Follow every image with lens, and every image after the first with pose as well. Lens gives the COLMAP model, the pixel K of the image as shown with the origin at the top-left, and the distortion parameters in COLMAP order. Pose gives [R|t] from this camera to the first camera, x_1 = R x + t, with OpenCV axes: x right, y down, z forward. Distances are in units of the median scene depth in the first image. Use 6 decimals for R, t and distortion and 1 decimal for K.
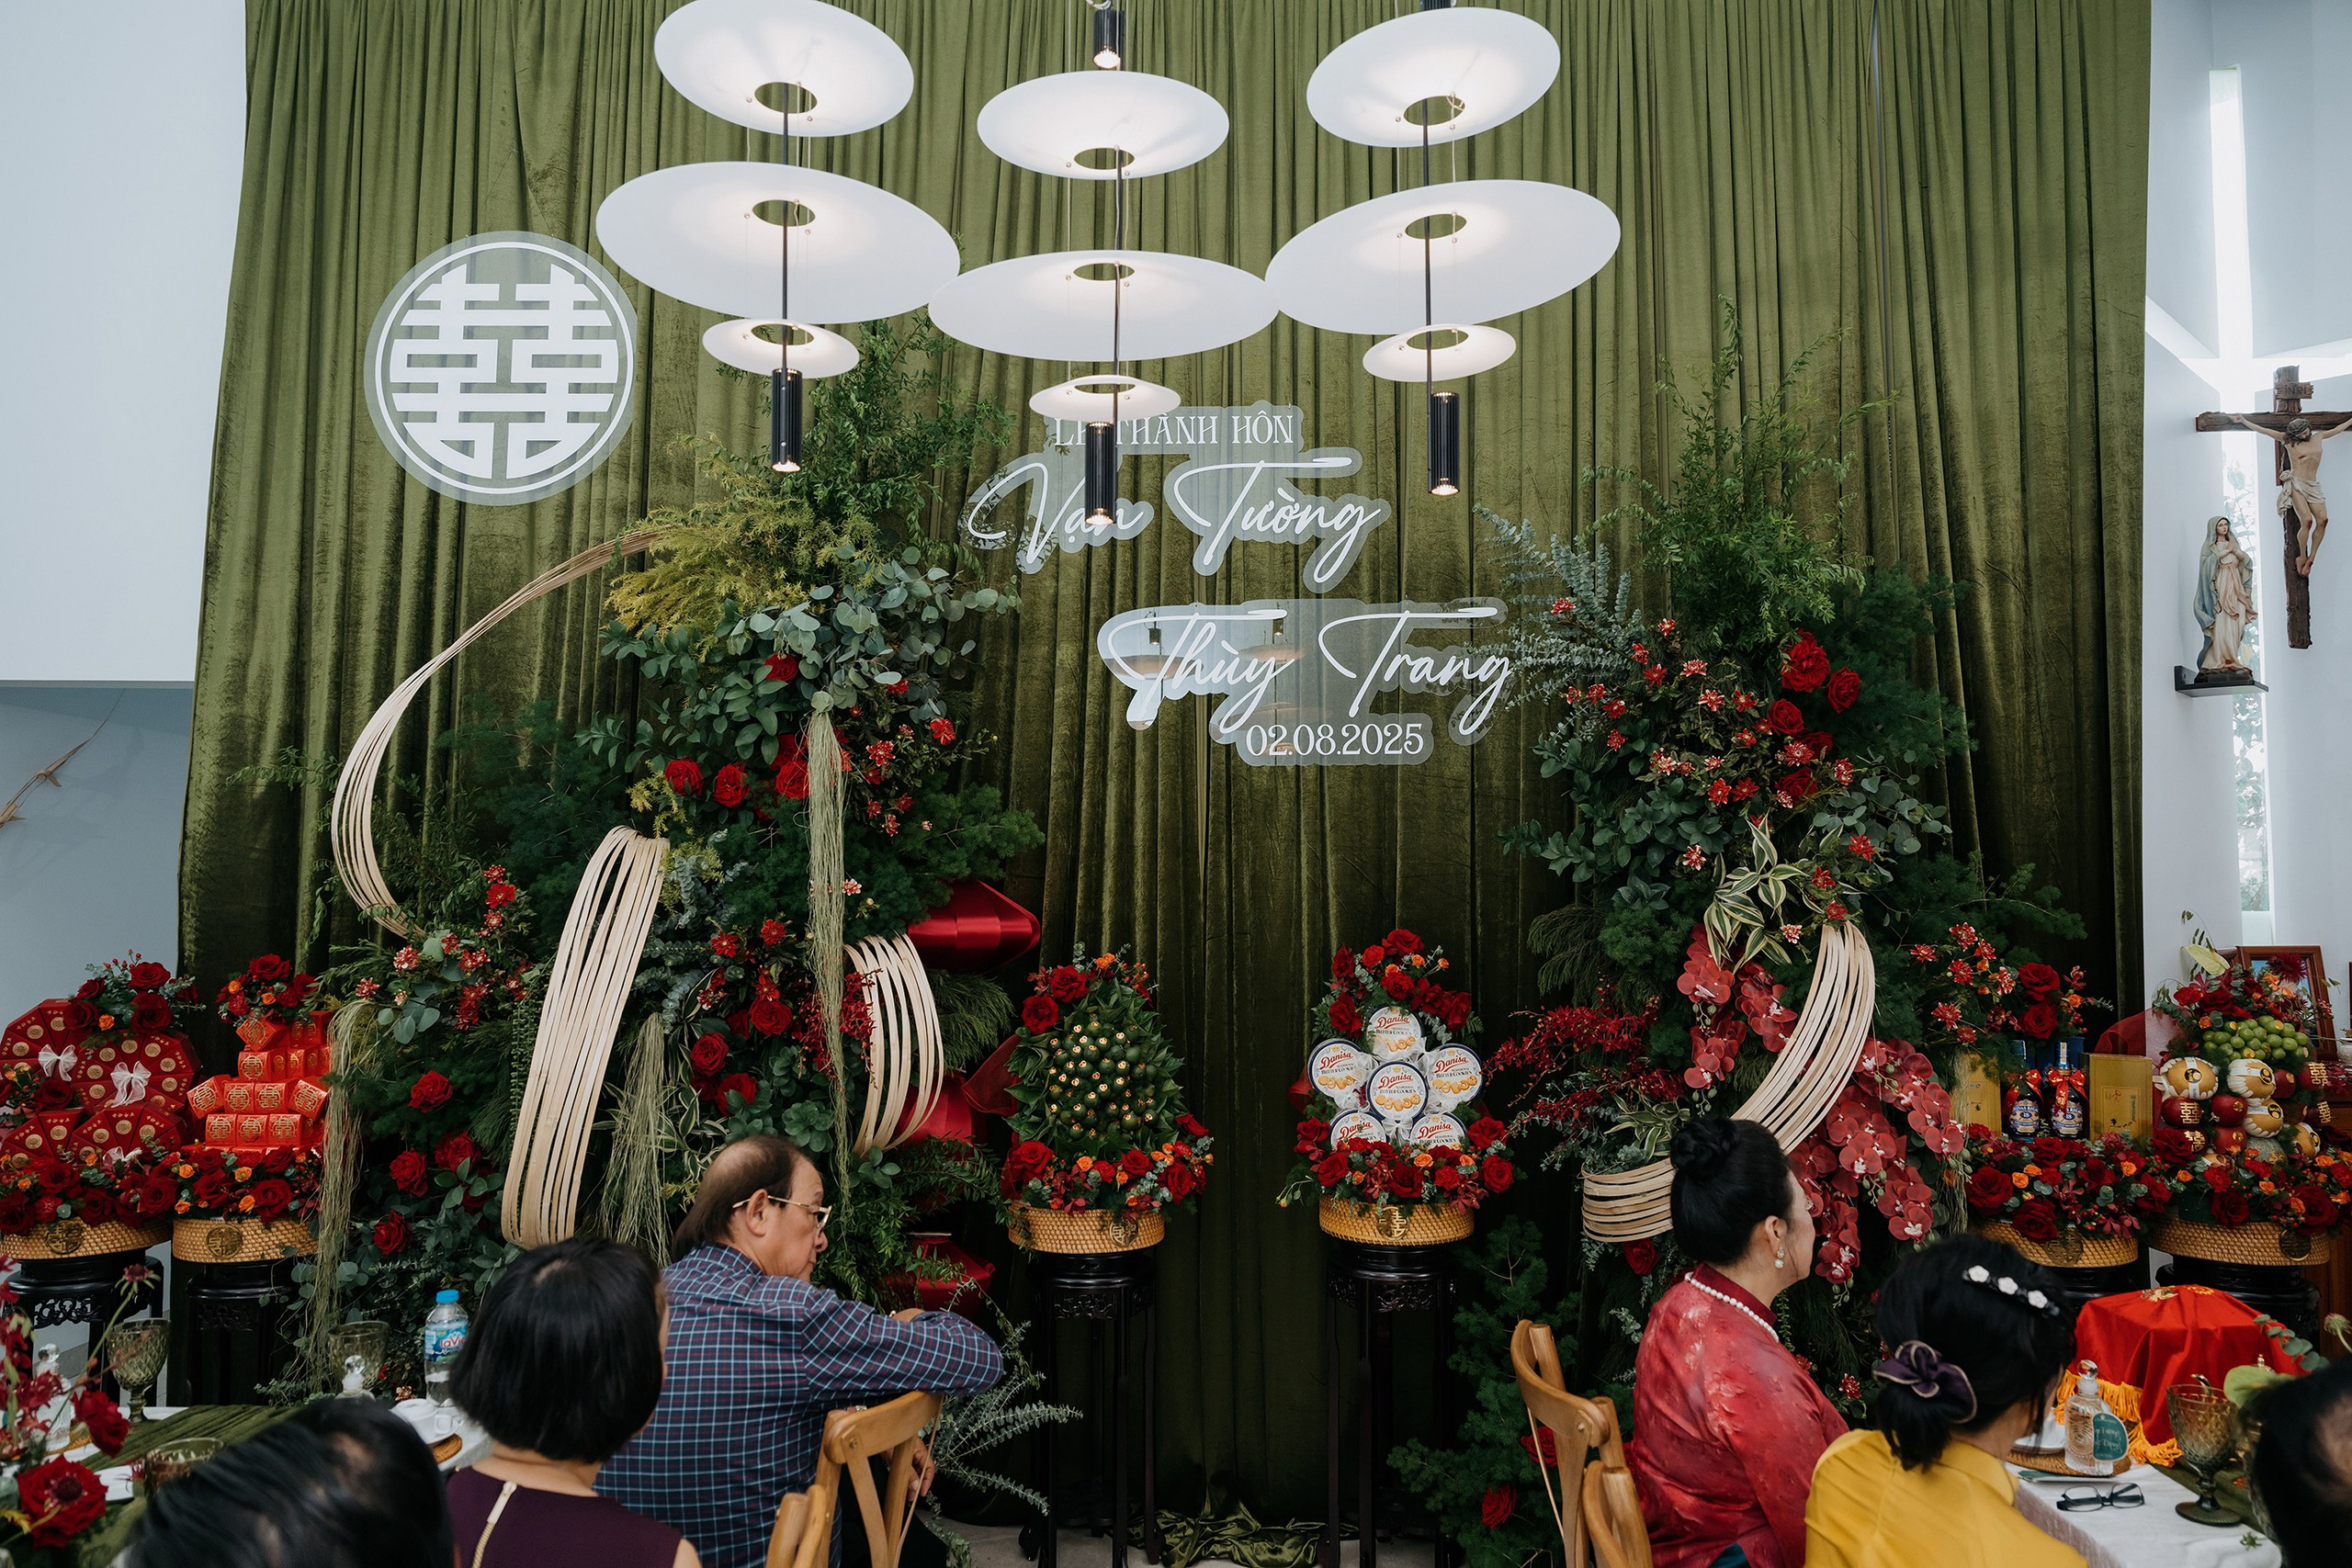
lens RADIAL K [[1575.6, 0, 1184.7], [0, 1575.6, 795.5], [0, 0, 1]] dist [0.002790, 0.001071]
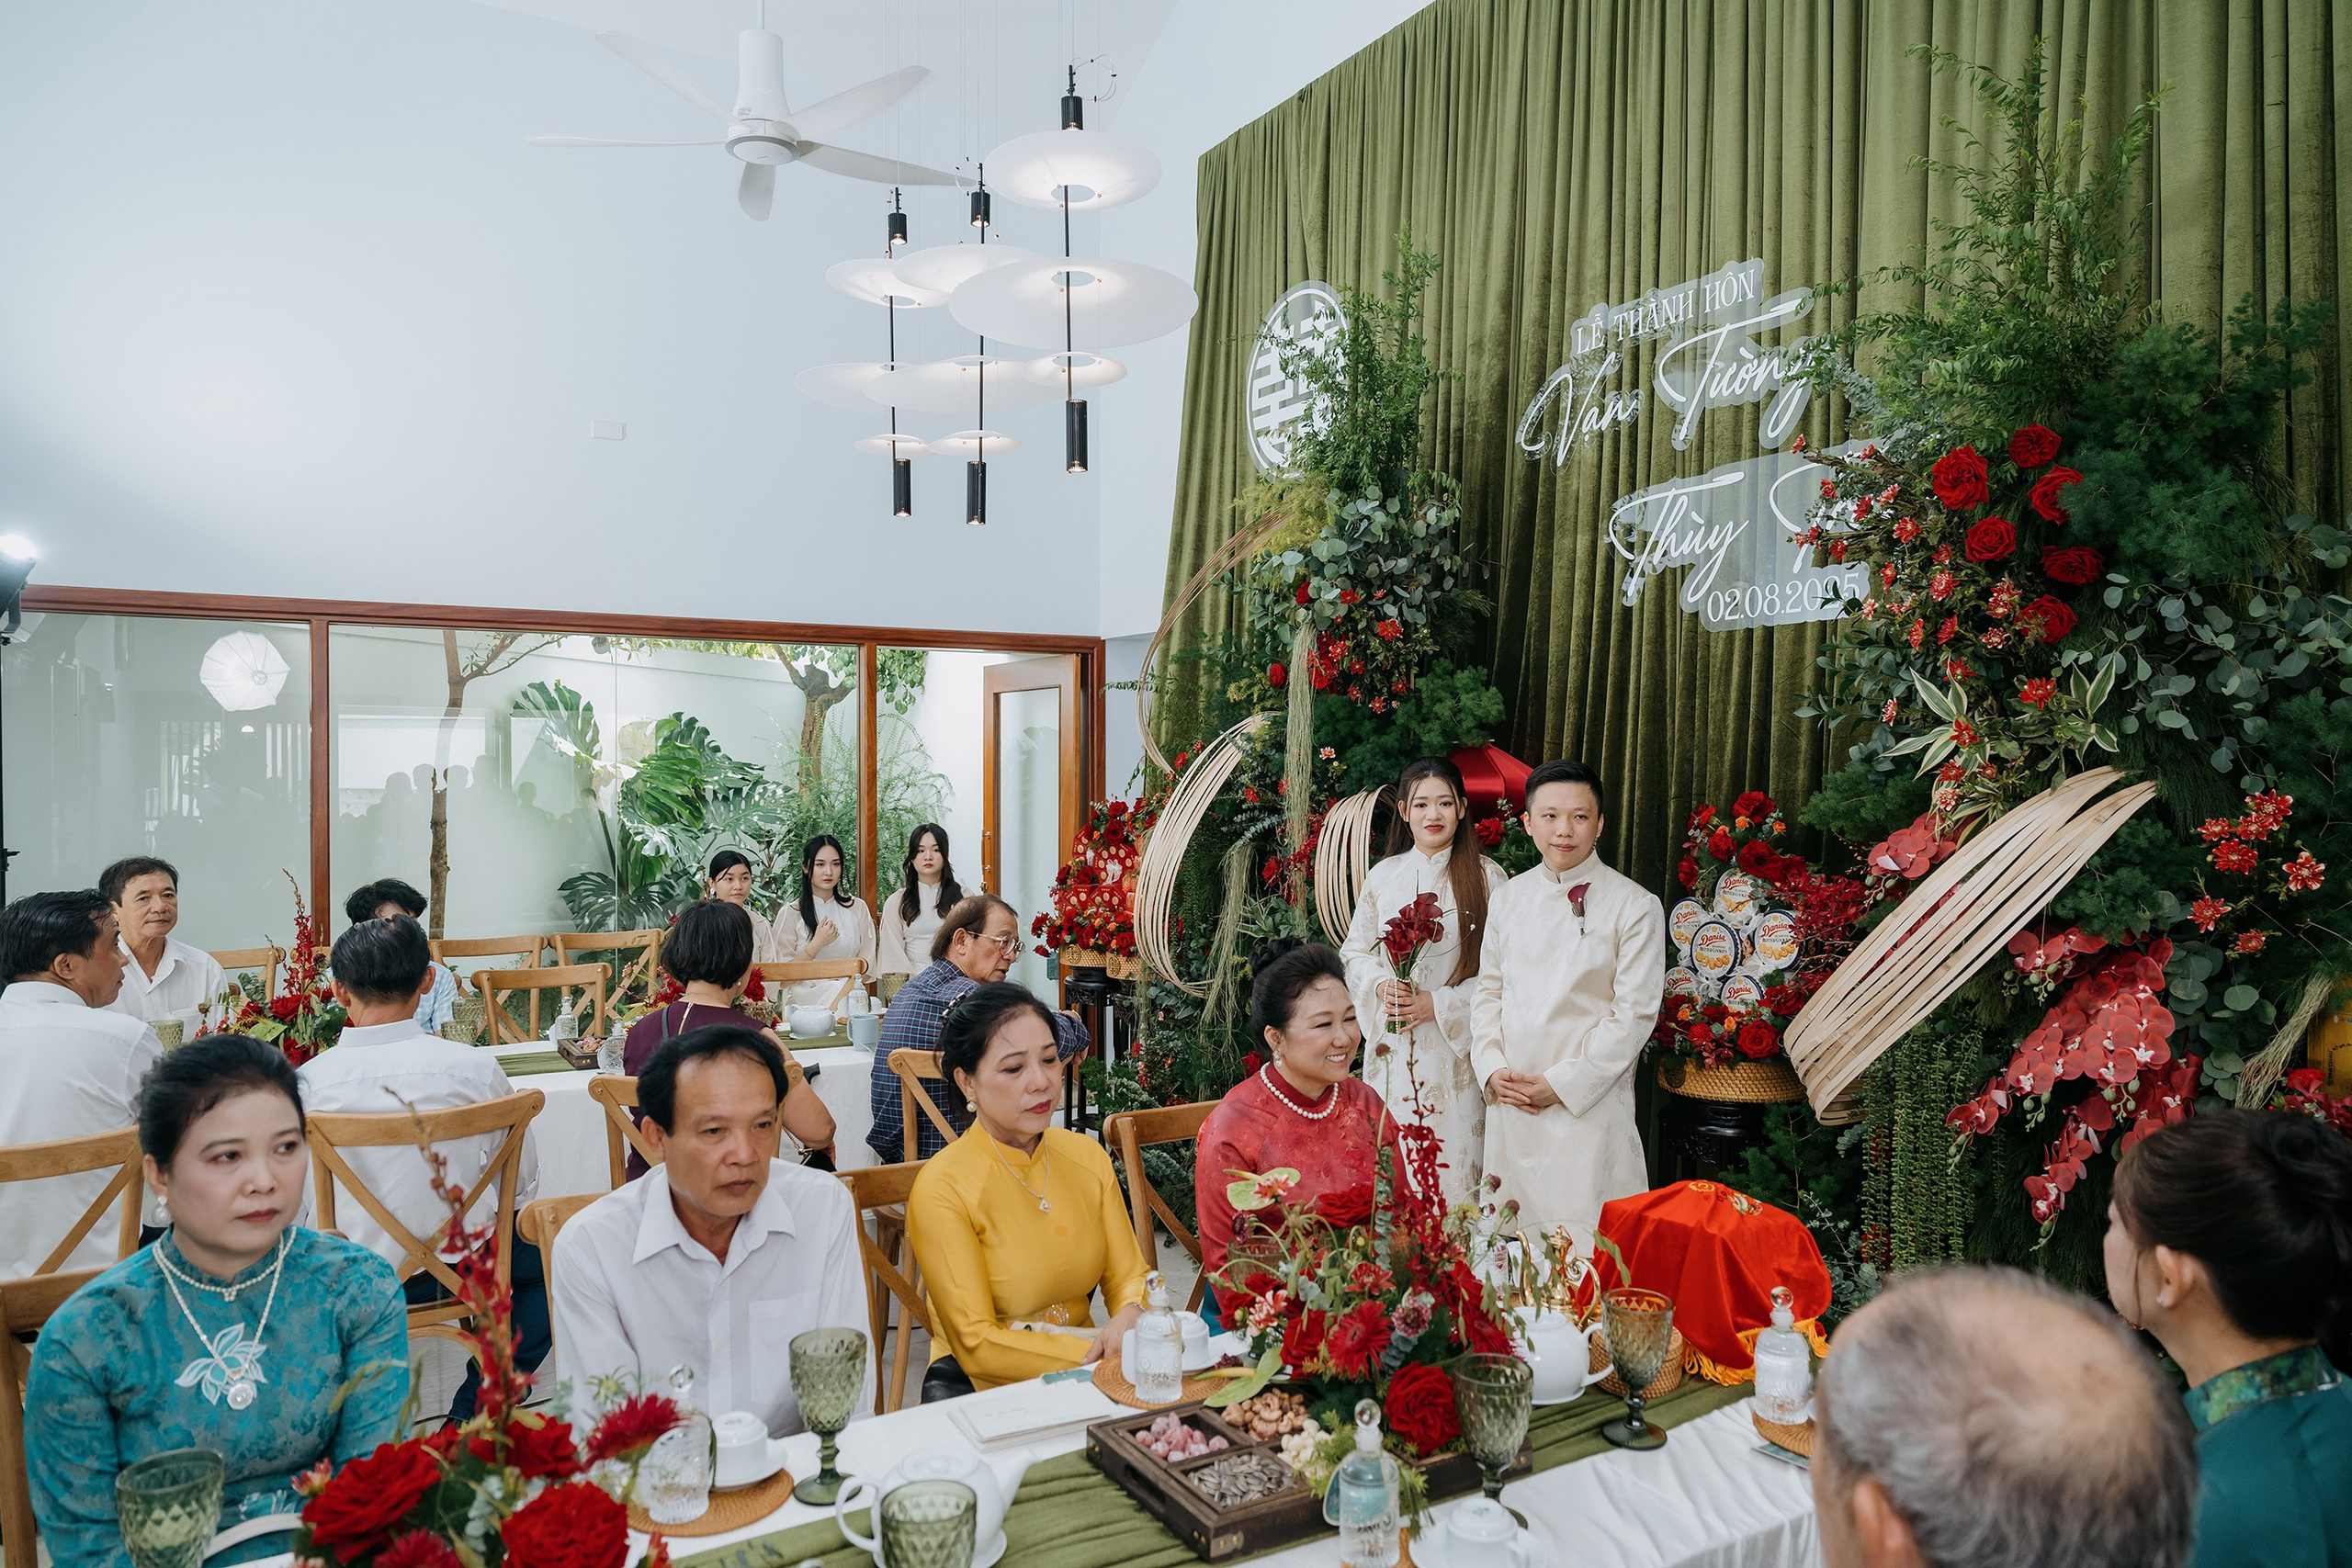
lens RADIAL K [[1575.6, 0, 1193.1], [0, 1575.6, 777.3], [0, 0, 1]] dist [0.002790, 0.001071]
pose [[0.523206, 0.004711, -0.852193, 0.825215], [0.054621, 0.997743, 0.039050, 0.019111], [0.850454, -0.066979, 0.521768, 0.195716]]
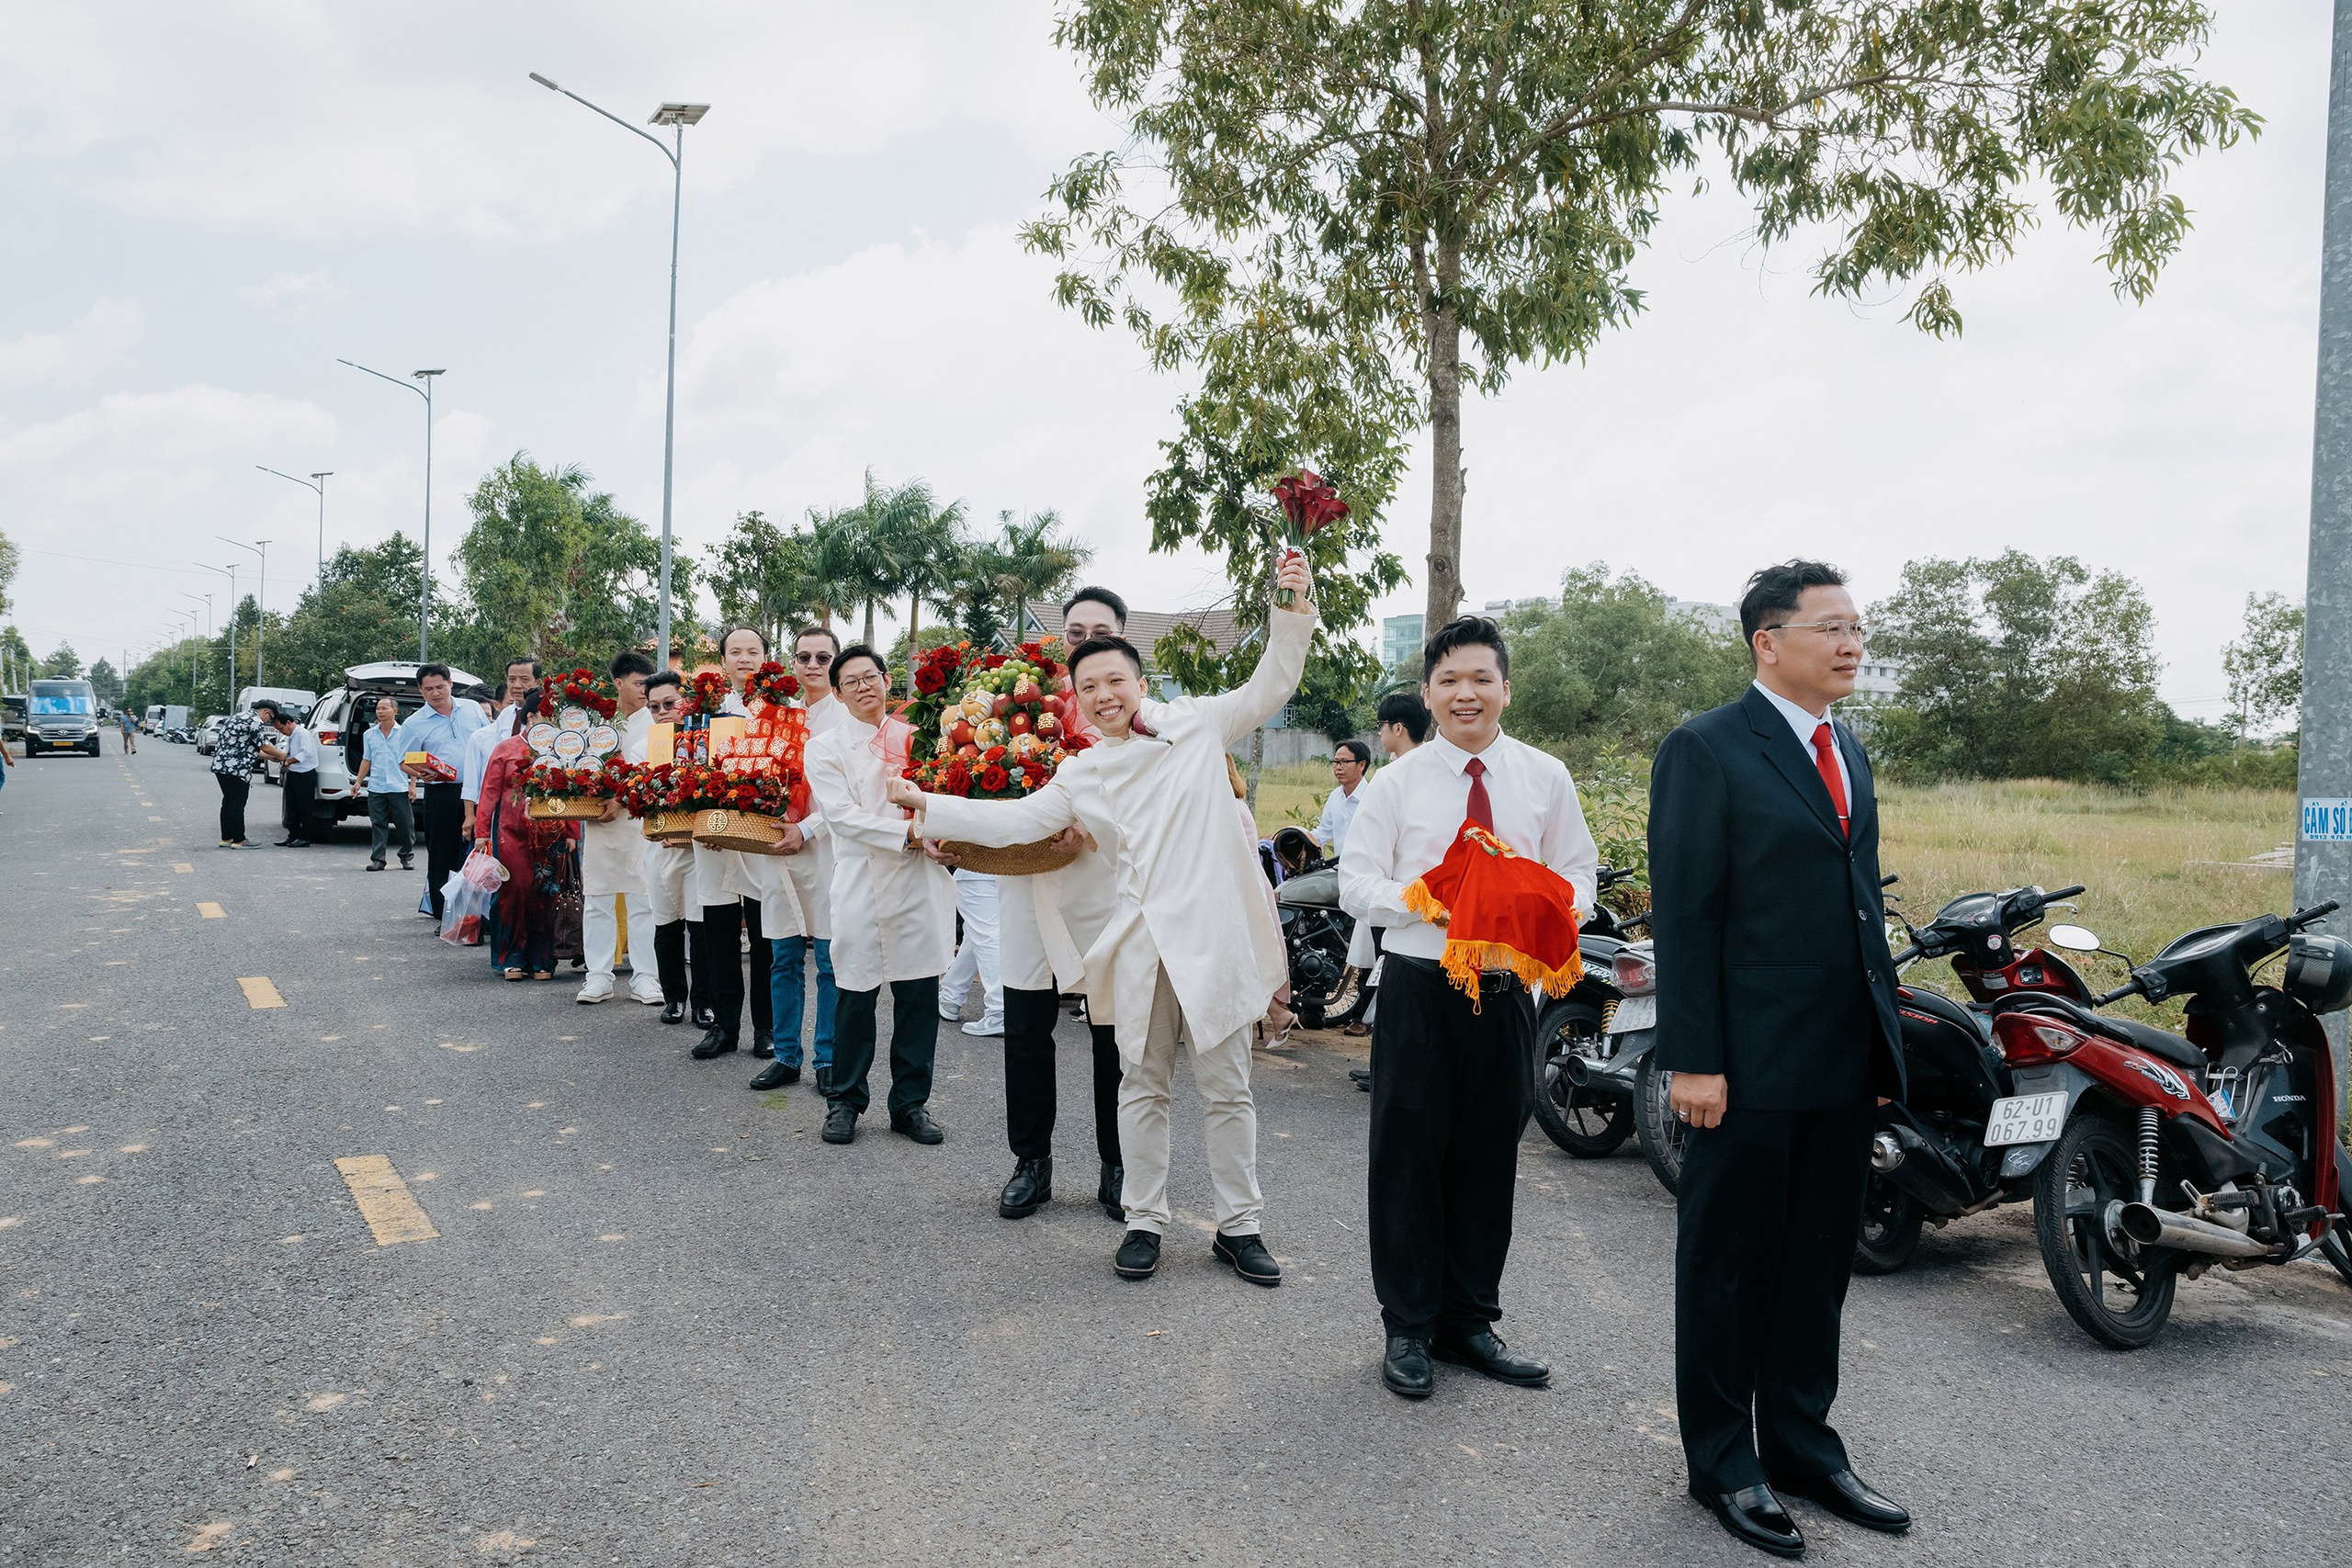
lens RADIAL K [[1575.6, 0, 1179.7], [0, 1575.6, 782.0], [0, 0, 1]] dist [0.002790, 0.001071]
pose [[0.986276, 0.008845, 0.164868, 0.575732], [-0.022678, 0.996357, 0.082212, 0.050981], [-0.163541, -0.084823, 0.982883, -1.118071]]
